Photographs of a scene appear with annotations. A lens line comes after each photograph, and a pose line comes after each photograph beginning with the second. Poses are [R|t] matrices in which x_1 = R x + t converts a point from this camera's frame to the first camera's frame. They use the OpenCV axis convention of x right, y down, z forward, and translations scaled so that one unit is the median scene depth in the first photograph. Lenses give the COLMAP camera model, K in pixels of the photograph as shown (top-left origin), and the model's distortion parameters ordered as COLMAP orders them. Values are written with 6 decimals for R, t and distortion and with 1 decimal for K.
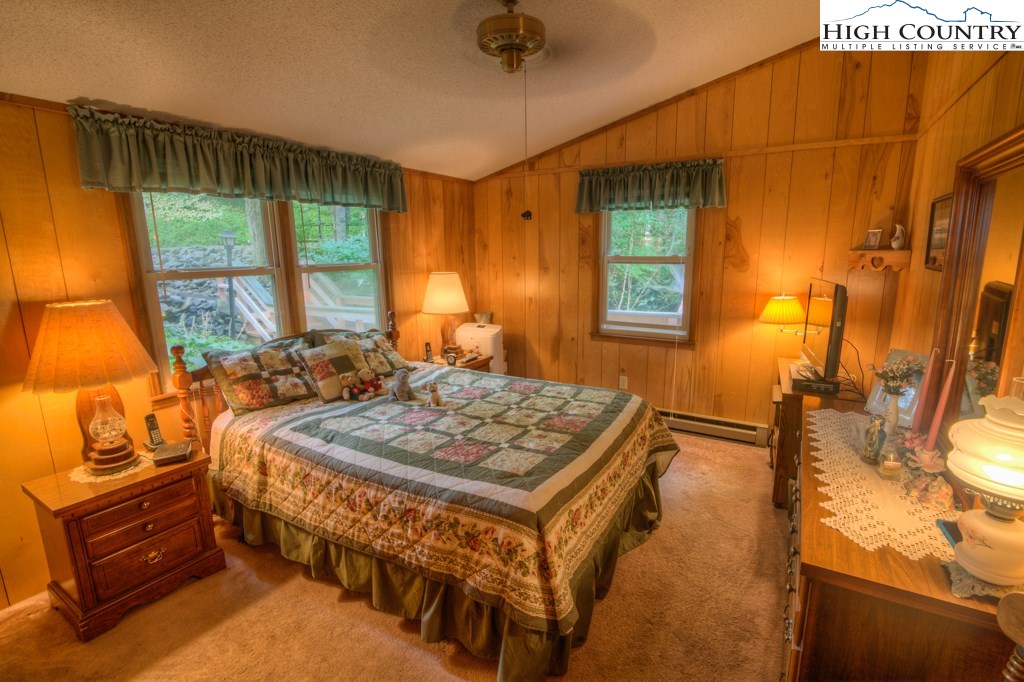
lens RADIAL K [[469.6, 0, 526.4], [0, 469.6, 341.5], [0, 0, 1]] dist [-0.016804, 0.001400]
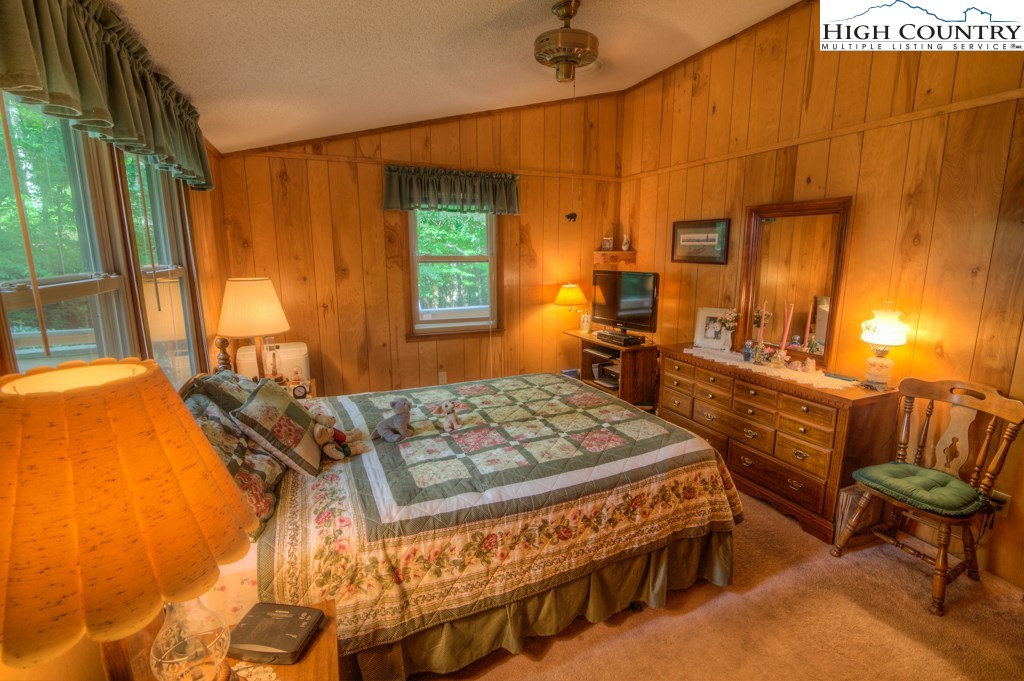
lens RADIAL K [[469.6, 0, 526.4], [0, 469.6, 341.0], [0, 0, 1]] dist [-0.016804, 0.001400]
pose [[0.590275, -0.143740, 0.794301, -0.678562], [0.145970, 0.986802, 0.070101, -0.053590], [-0.793894, 0.074565, 0.603466, 0.313217]]
